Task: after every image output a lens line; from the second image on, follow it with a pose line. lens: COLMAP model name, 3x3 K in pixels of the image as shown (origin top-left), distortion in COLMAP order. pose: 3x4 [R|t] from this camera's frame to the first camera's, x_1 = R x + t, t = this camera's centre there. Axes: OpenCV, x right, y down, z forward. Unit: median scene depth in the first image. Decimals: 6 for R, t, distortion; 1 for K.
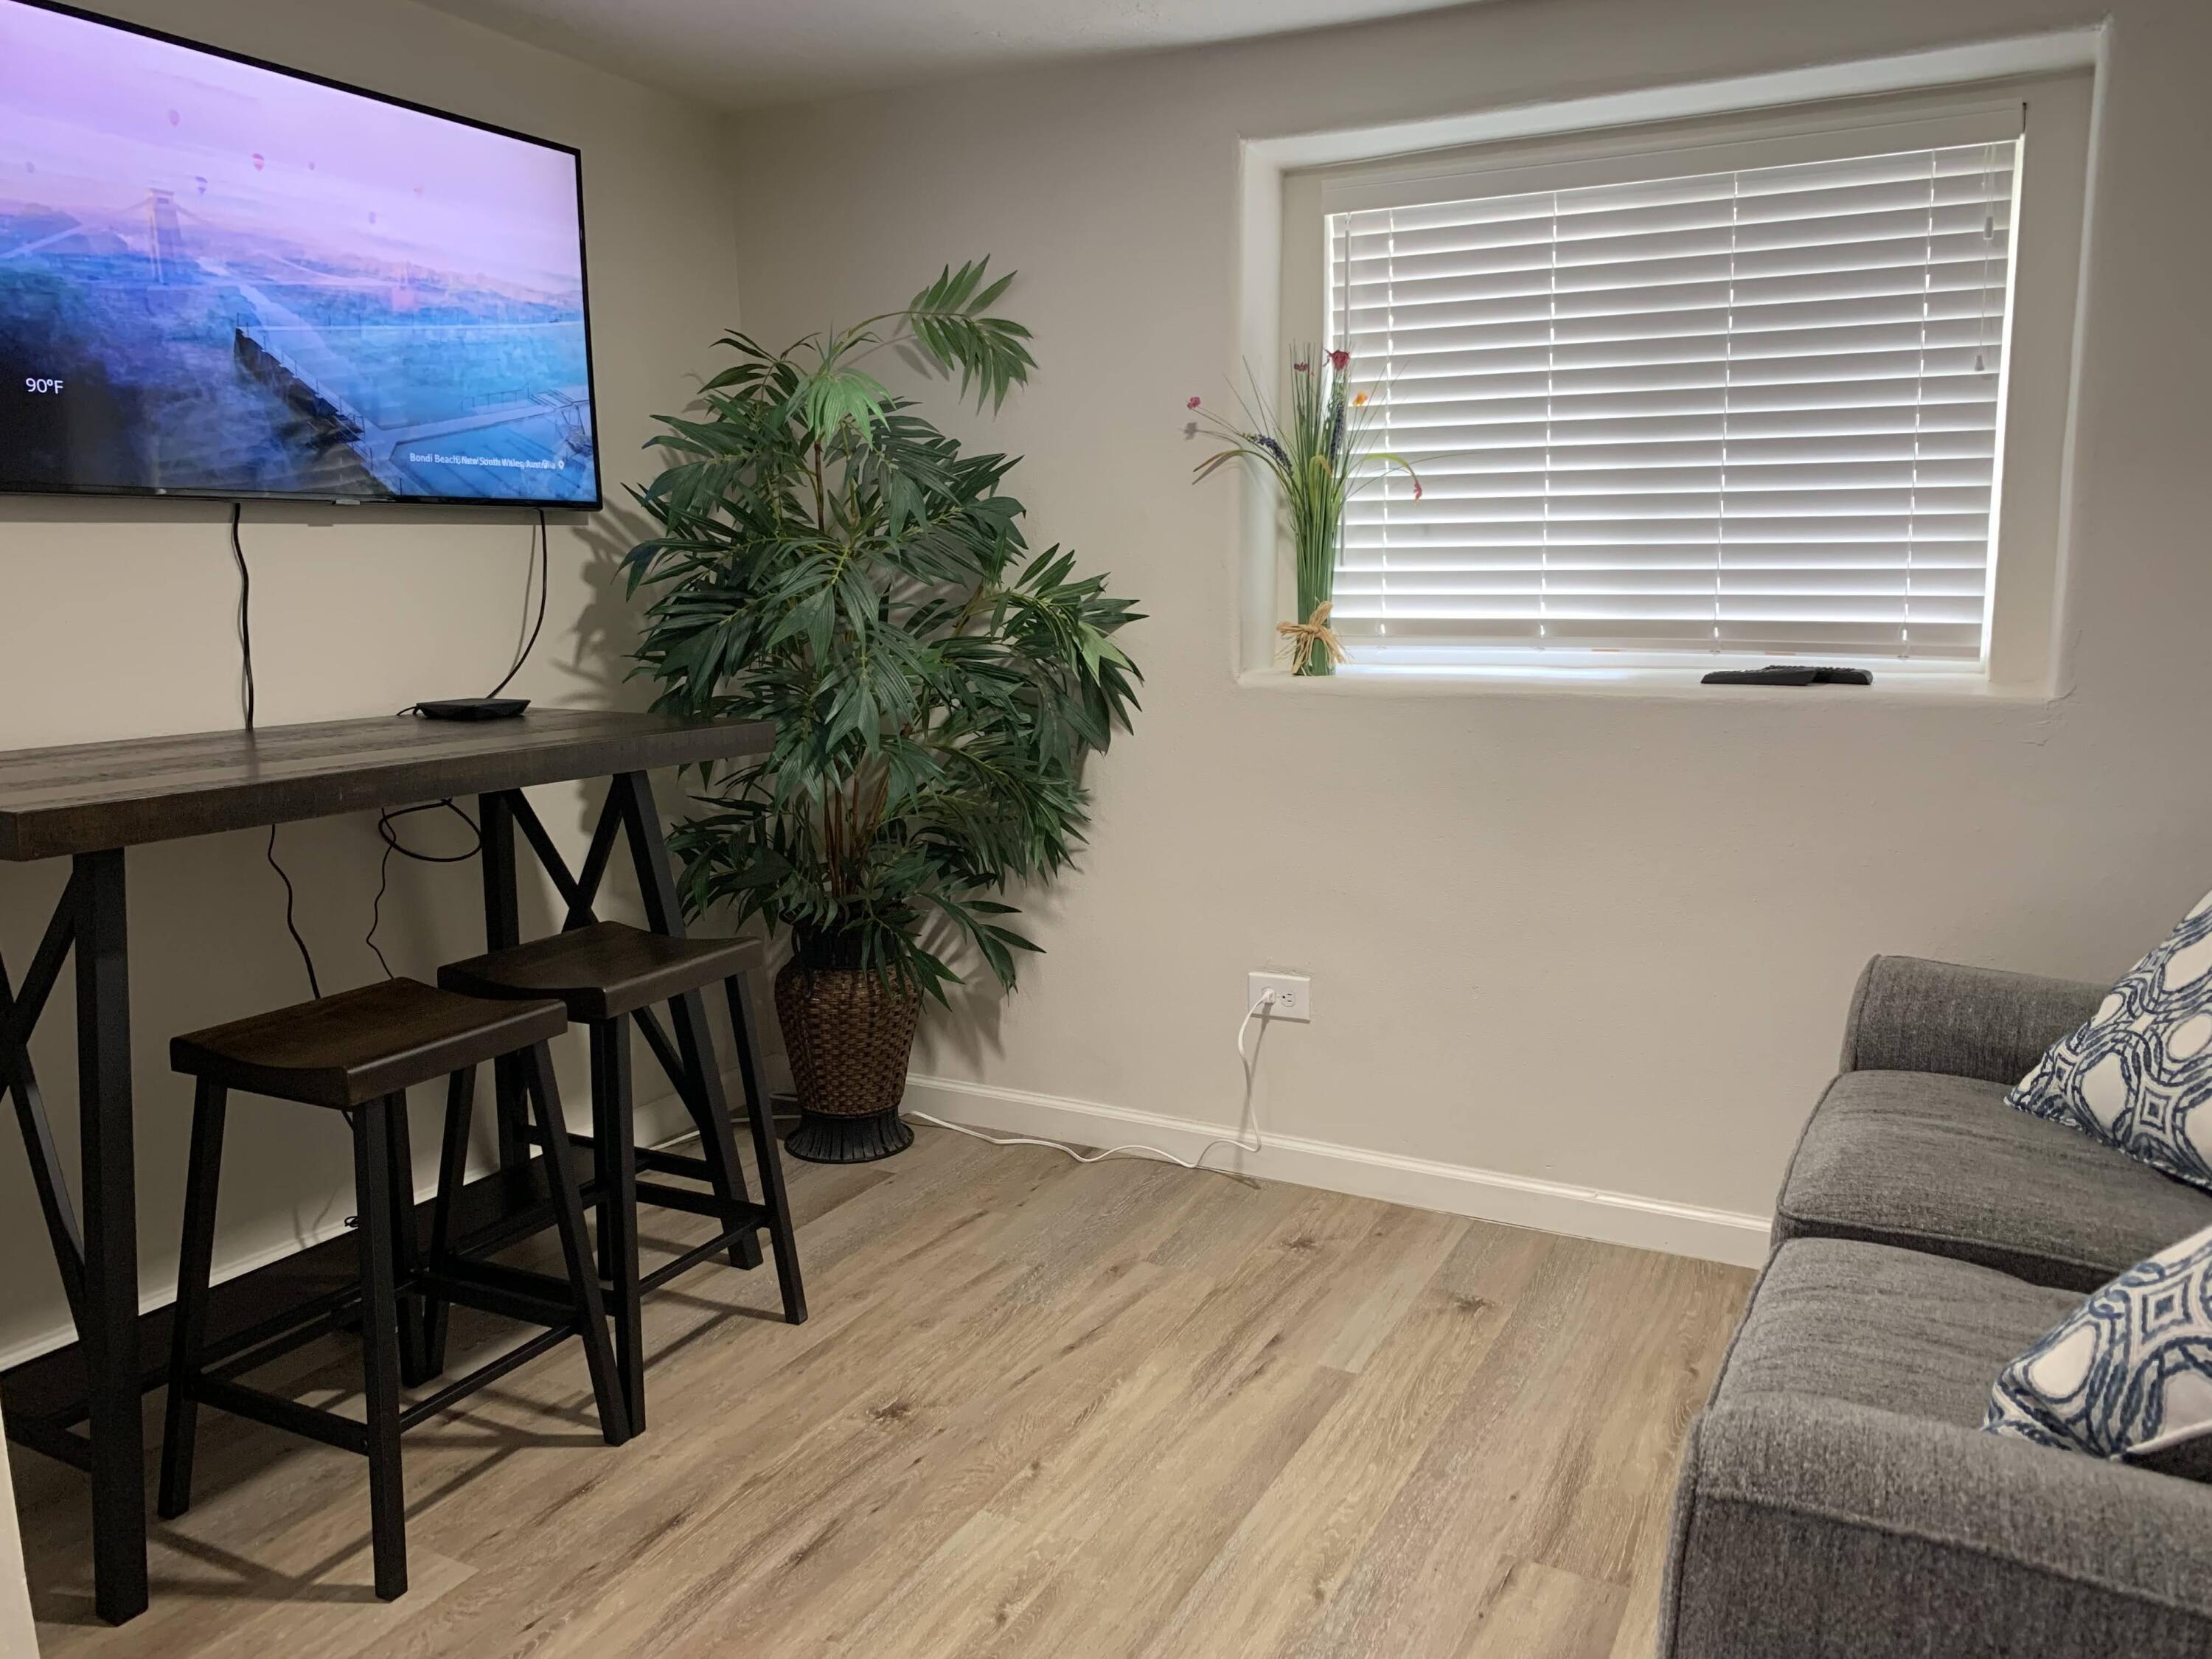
lens RADIAL K [[1697.7, 0, 1110.0], [0, 1697.7, 812.8], [0, 0, 1]] dist [0.131063, -0.154841]
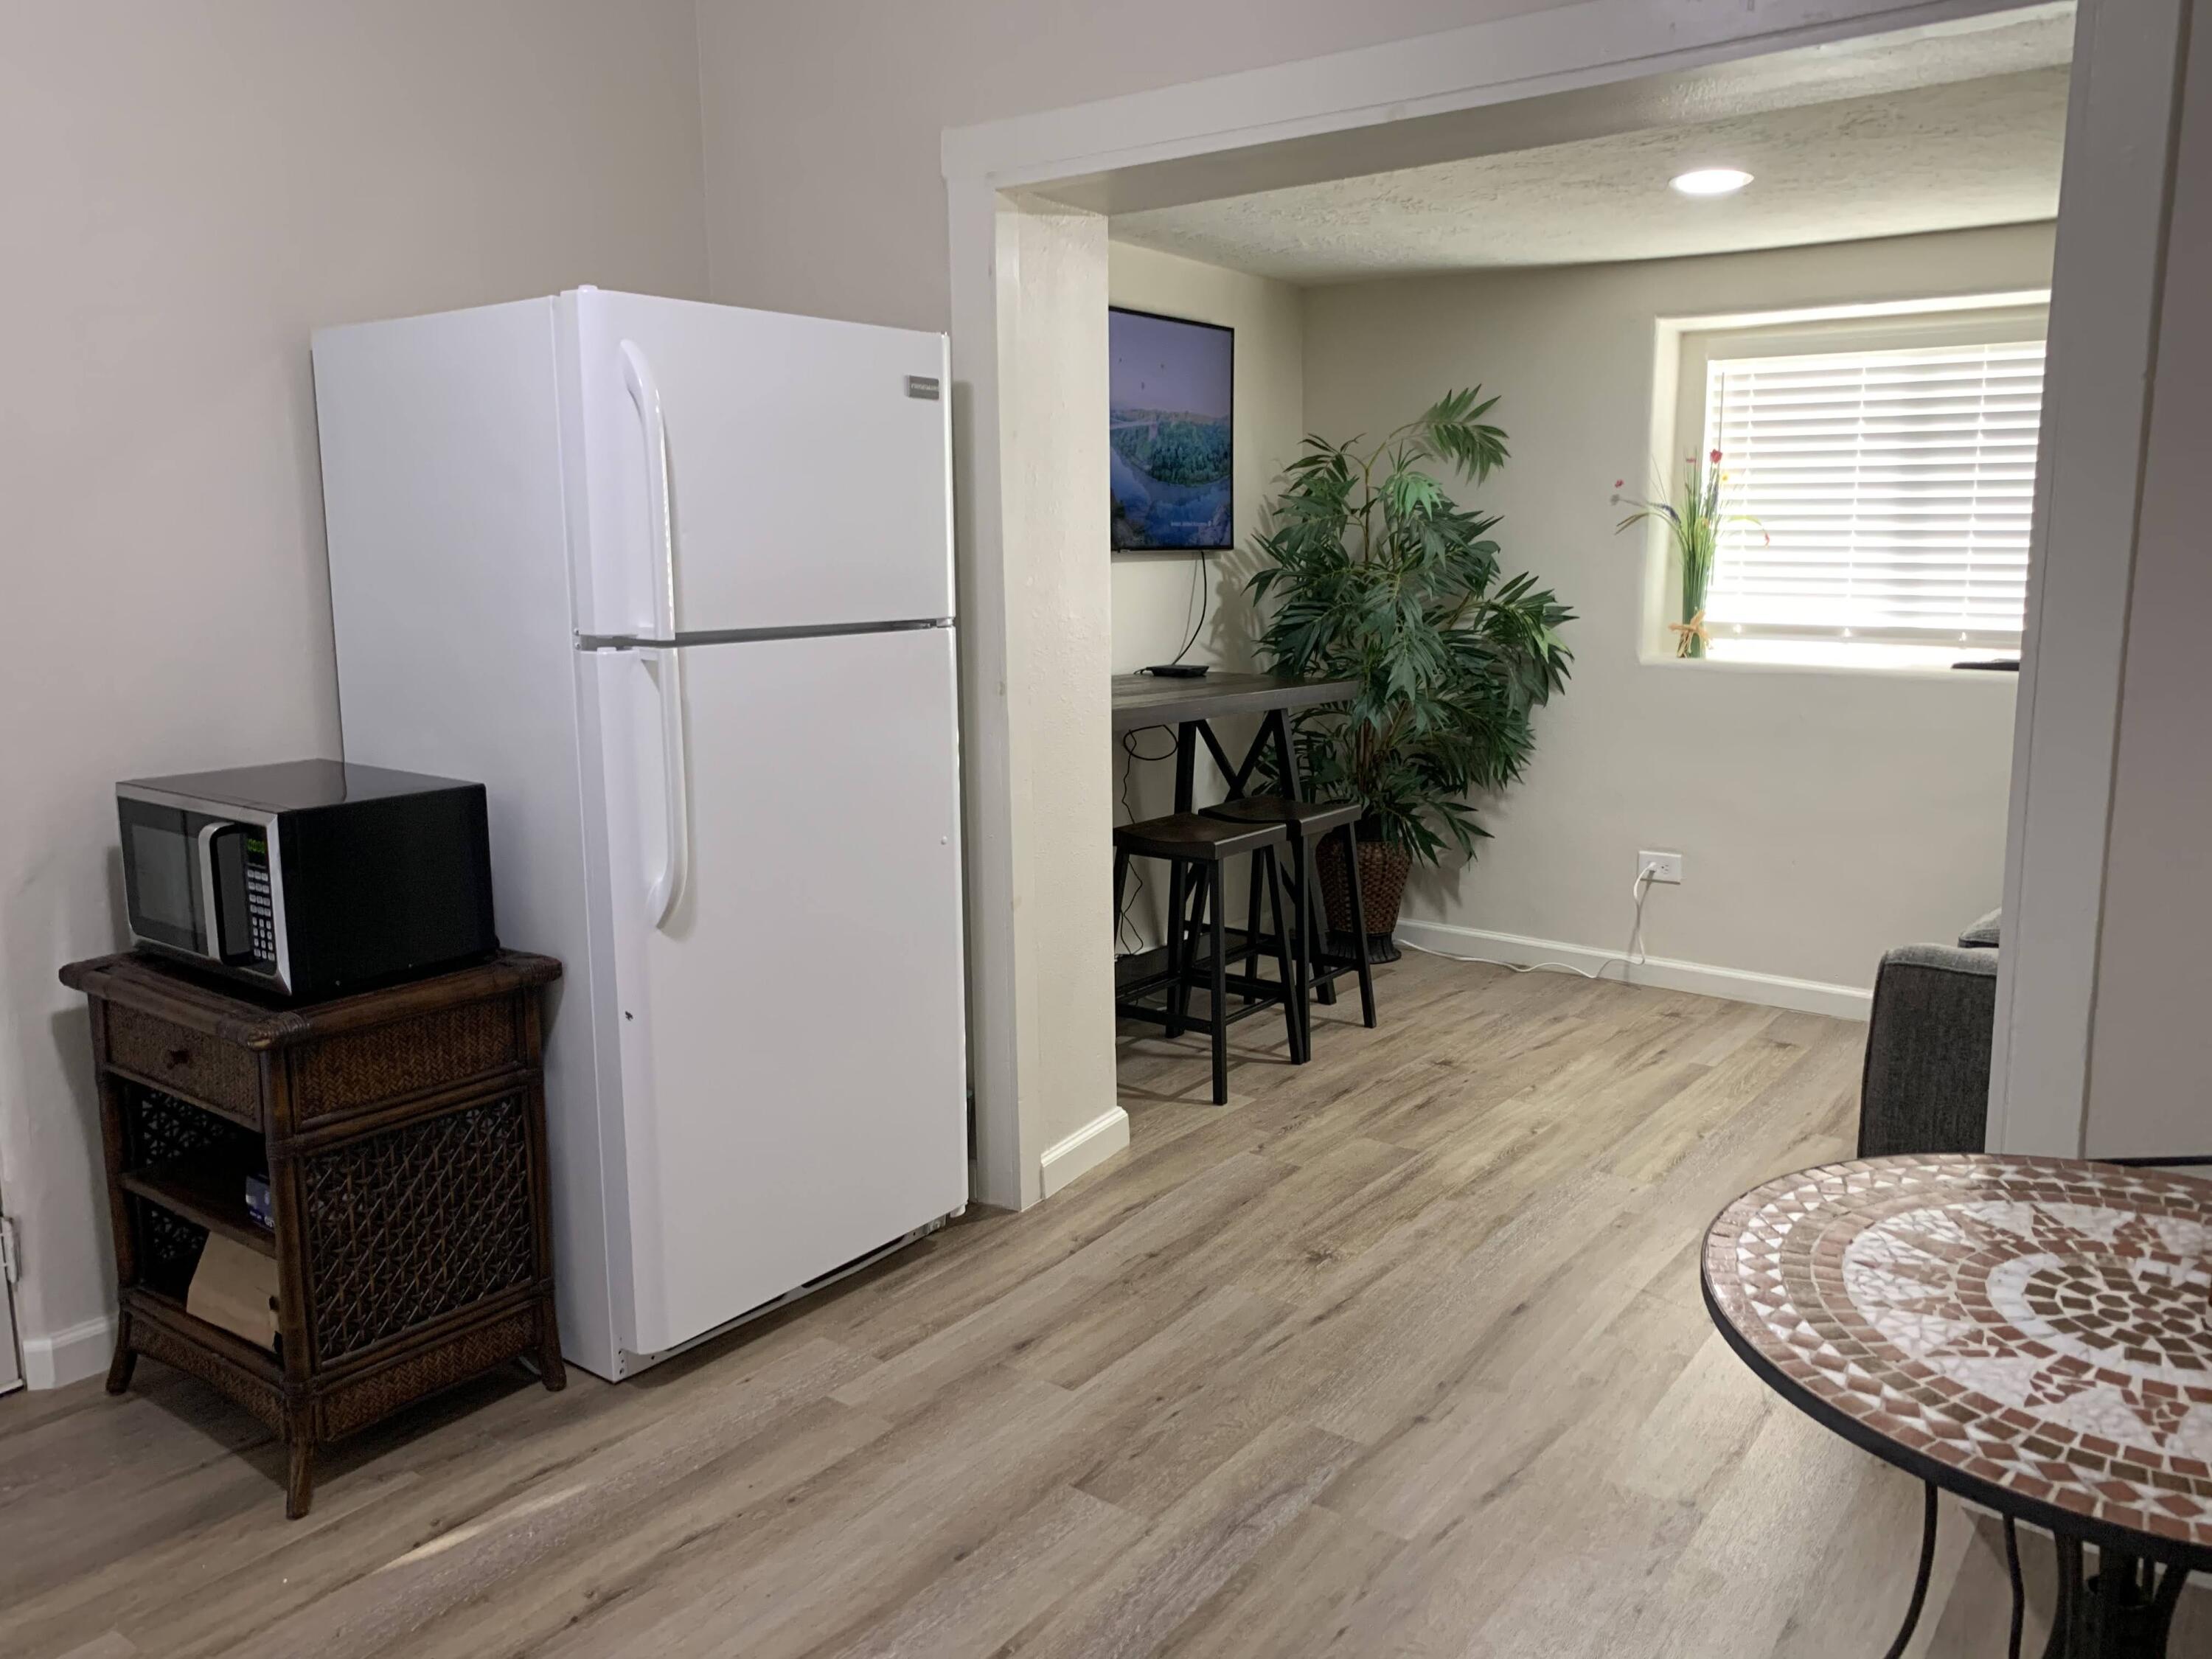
lens RADIAL K [[1675.0, 0, 1106.0], [0, 1675.0, 829.5], [0, 0, 1]] dist [0.070394, -0.144451]
pose [[0.985935, 0.034475, -0.163533, -0.158463], [-0.030810, 0.999215, 0.024896, 0.056504], [0.164263, -0.019507, 0.986224, -0.638005]]
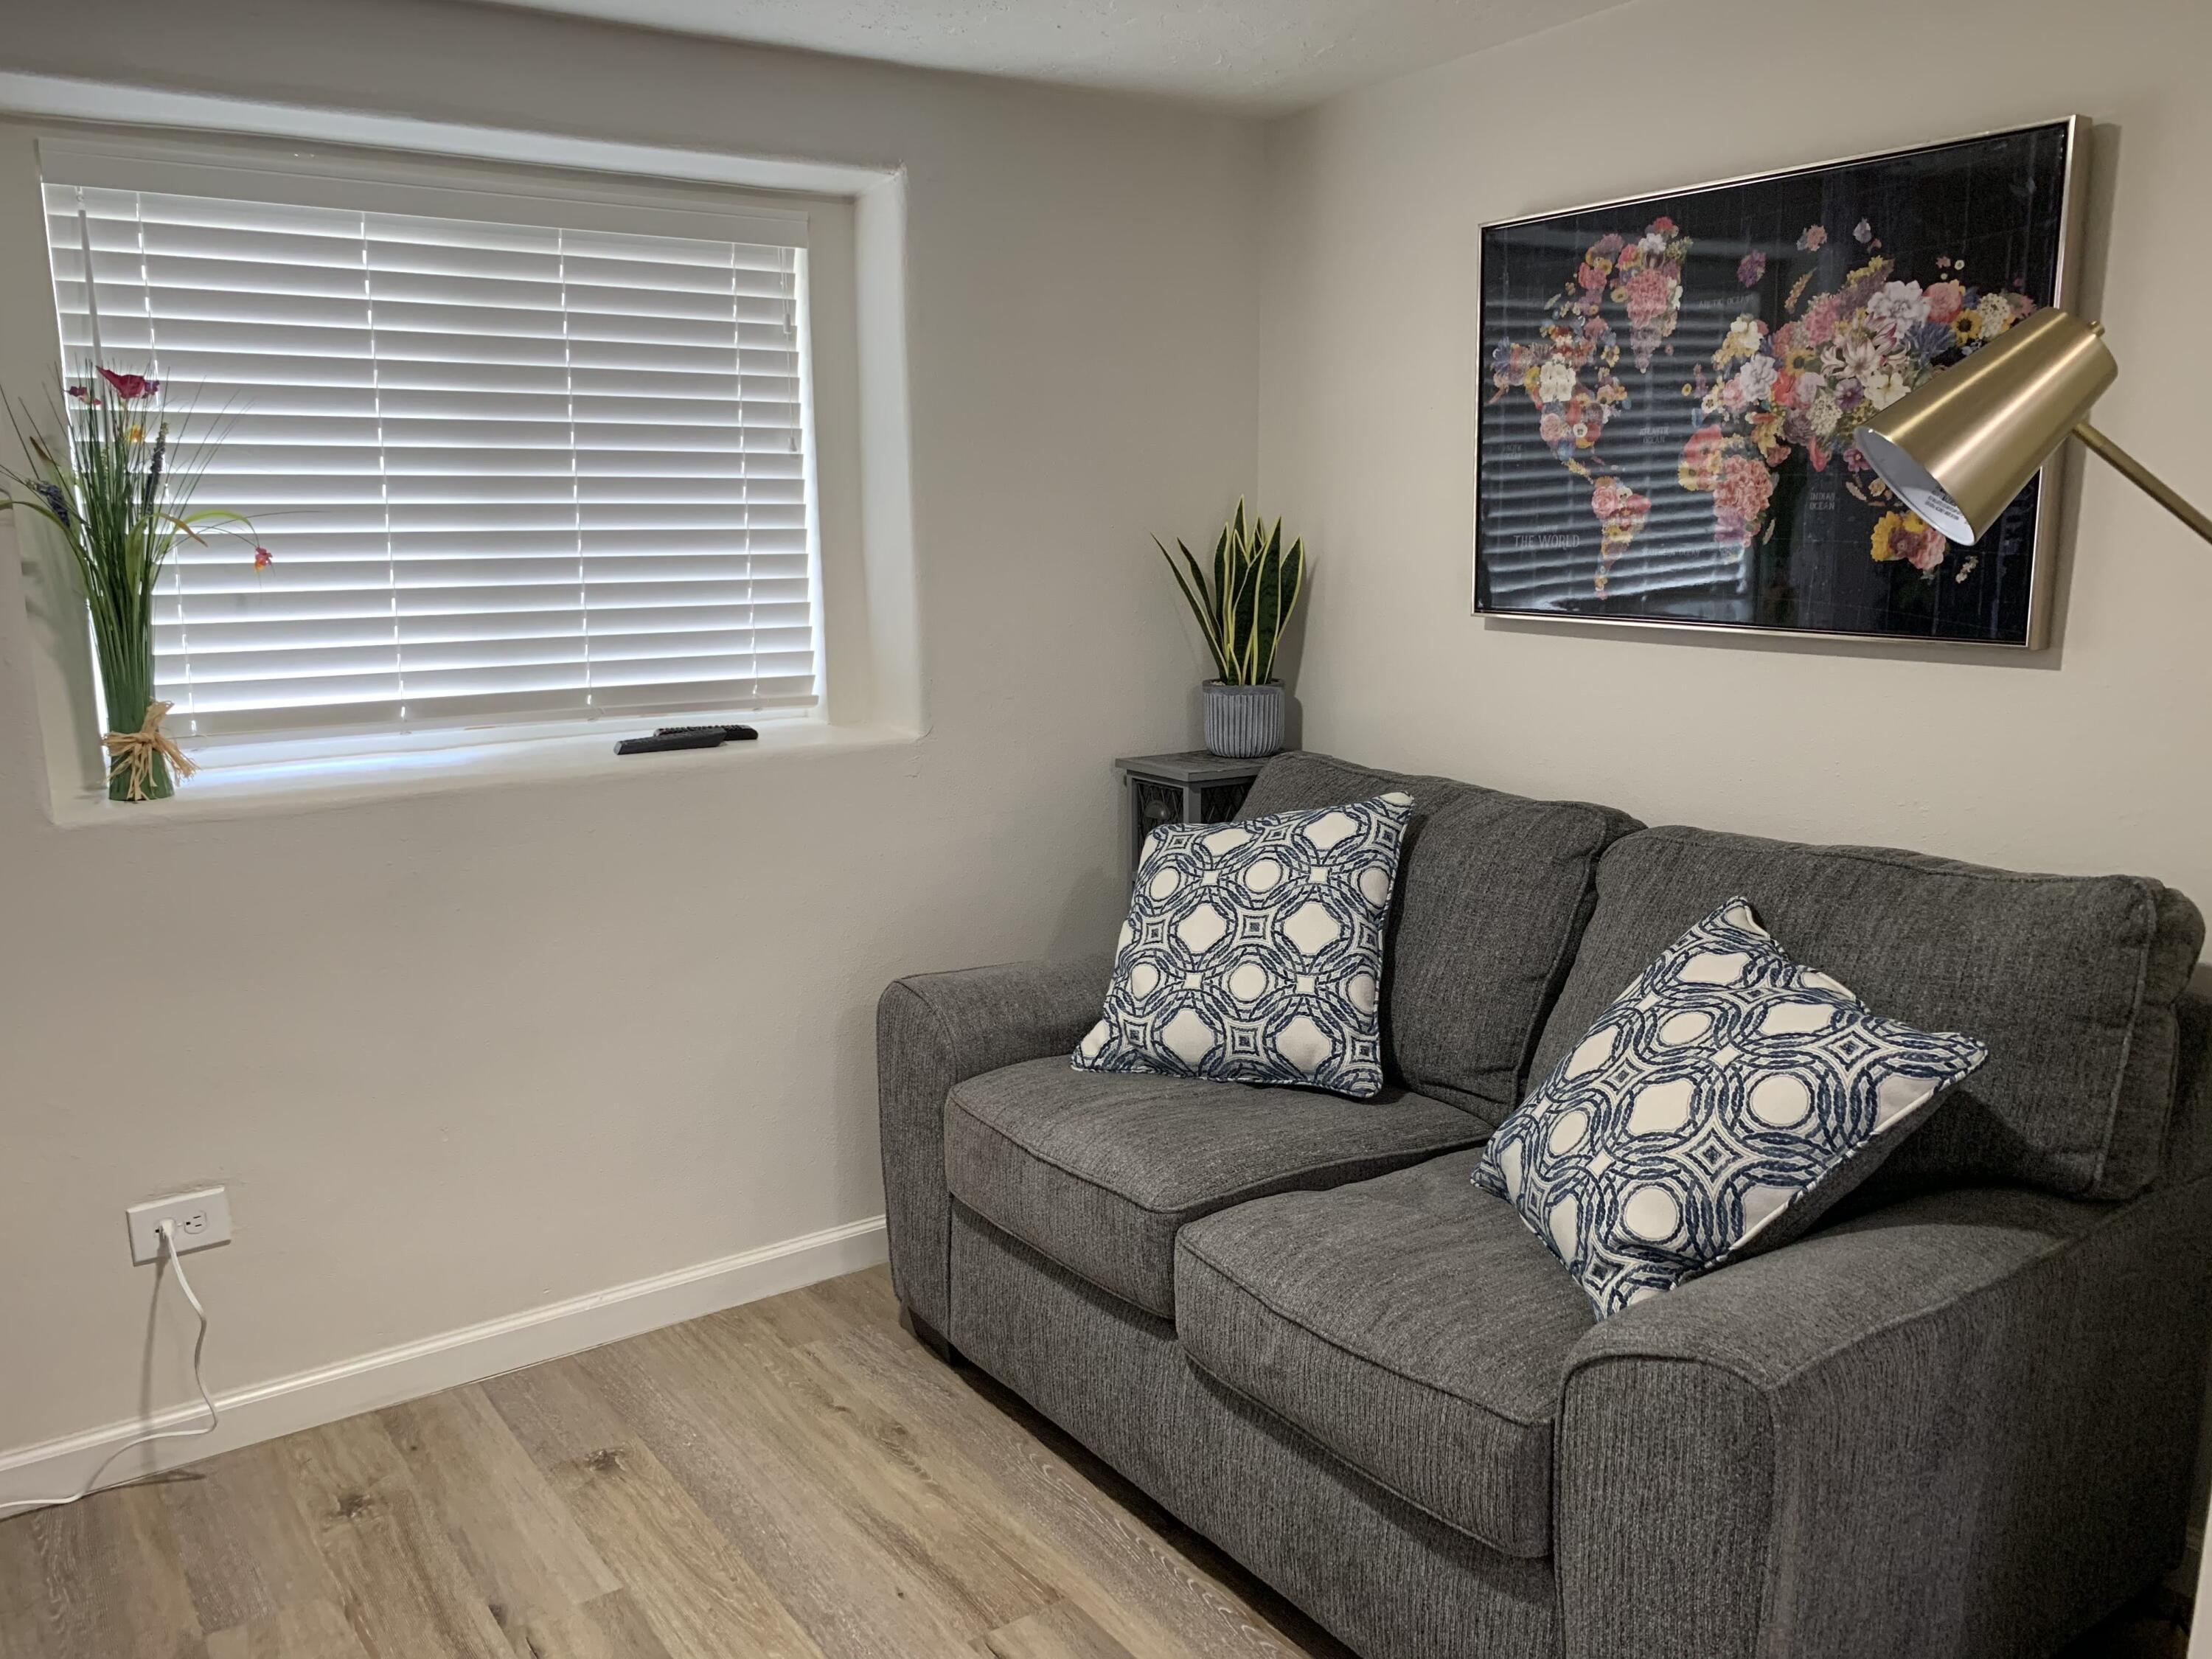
lens RADIAL K [[1694.8, 0, 1106.0], [0, 1694.8, 829.5], [0, 0, 1]] dist [0.043945, -0.064962]
pose [[0.457524, -0.165760, 0.873611, -0.374051], [0.138847, 0.983738, 0.113939, -0.101817], [-0.878290, 0.069168, 0.473098, 0.293351]]
